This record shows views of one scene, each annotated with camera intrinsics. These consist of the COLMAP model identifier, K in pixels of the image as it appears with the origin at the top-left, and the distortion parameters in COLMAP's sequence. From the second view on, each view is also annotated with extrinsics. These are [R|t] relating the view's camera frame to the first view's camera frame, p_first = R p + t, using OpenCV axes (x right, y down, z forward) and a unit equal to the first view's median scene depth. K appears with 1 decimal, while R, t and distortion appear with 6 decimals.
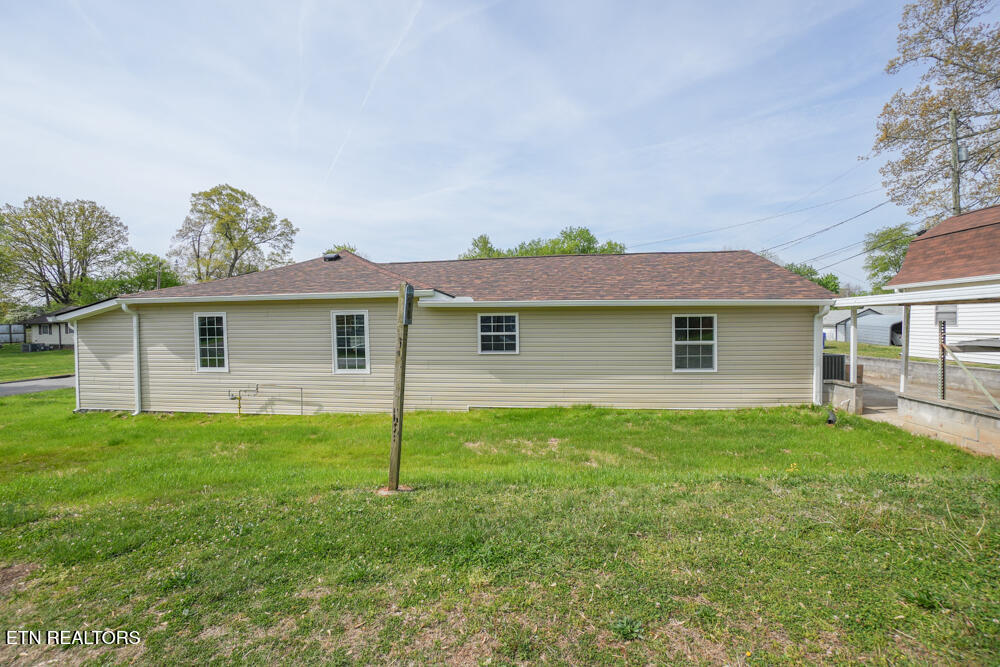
lens RADIAL K [[446.9, 0, 498.2], [0, 446.9, 330.4], [0, 0, 1]] dist [-0.069844, 0.023571]
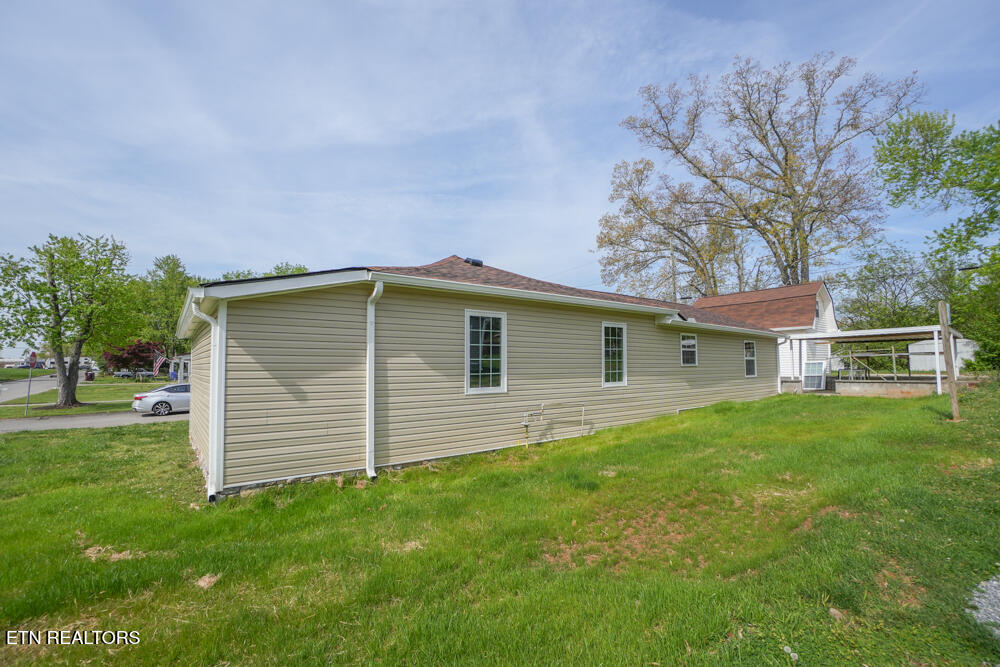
lens RADIAL K [[453.9, 0, 494.1], [0, 453.9, 337.0], [0, 0, 1]] dist [-0.064147, 0.023127]
pose [[0.700577, 0.053065, 0.711601, -1.169573], [0.018710, 0.995522, -0.092657, 0.070965], [-0.713332, 0.078227, 0.696447, 0.454972]]
